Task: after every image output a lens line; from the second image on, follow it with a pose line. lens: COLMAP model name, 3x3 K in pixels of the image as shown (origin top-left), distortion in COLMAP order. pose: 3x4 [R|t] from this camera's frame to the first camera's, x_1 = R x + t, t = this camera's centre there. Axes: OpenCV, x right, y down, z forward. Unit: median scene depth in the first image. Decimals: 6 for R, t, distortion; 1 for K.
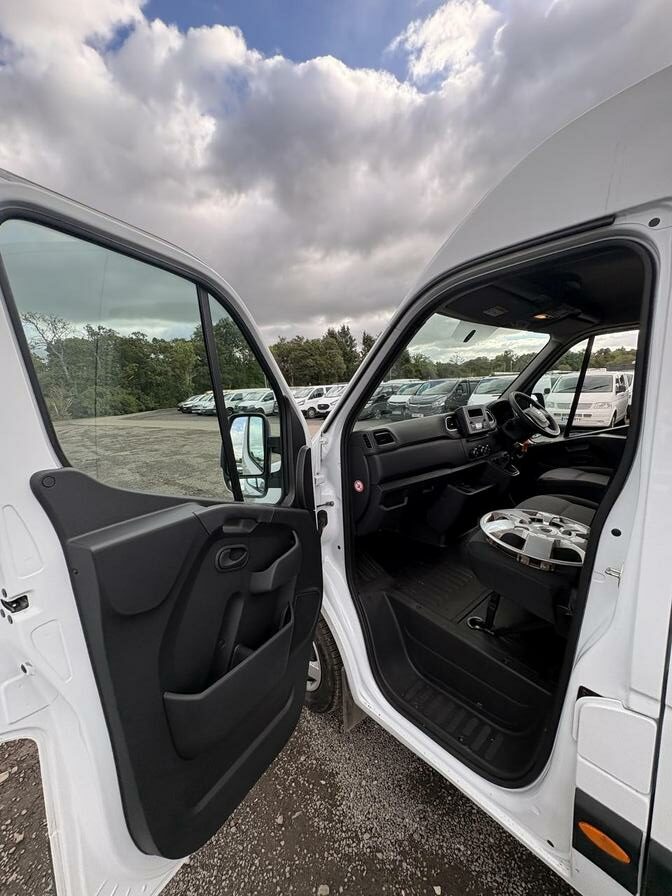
lens RADIAL K [[360.1, 0, 332.9], [0, 360.1, 444.3], [0, 0, 1]] dist [-0.003482, 0.002113]
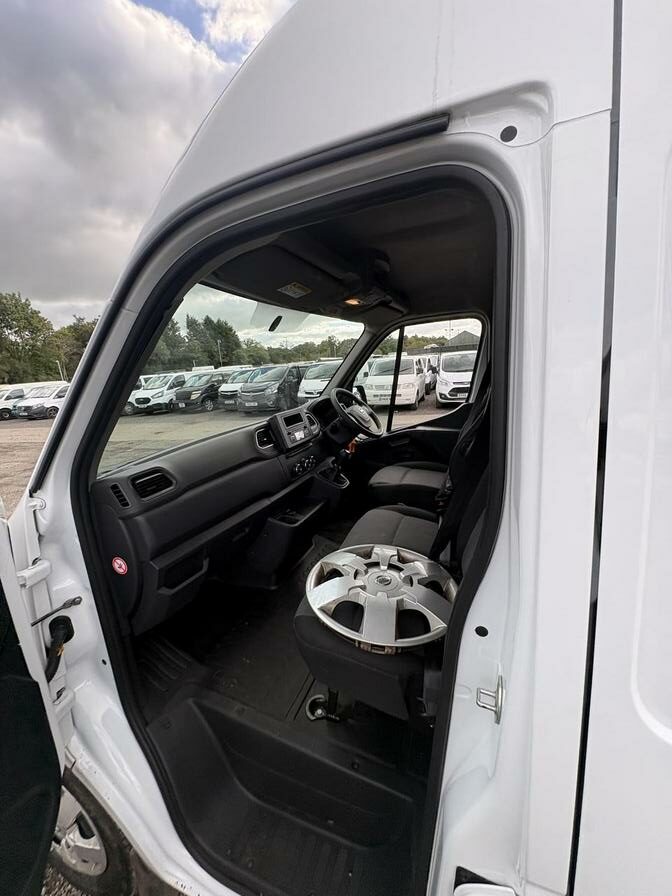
lens RADIAL K [[360.1, 0, 337.0], [0, 360.1, 442.8], [0, 0, 1]] dist [-0.003482, 0.002113]
pose [[0.898177, -0.115027, 0.424319, 0.148909], [0.099625, 0.993310, 0.058391, -0.081018], [-0.428197, -0.010173, 0.903628, 0.251952]]
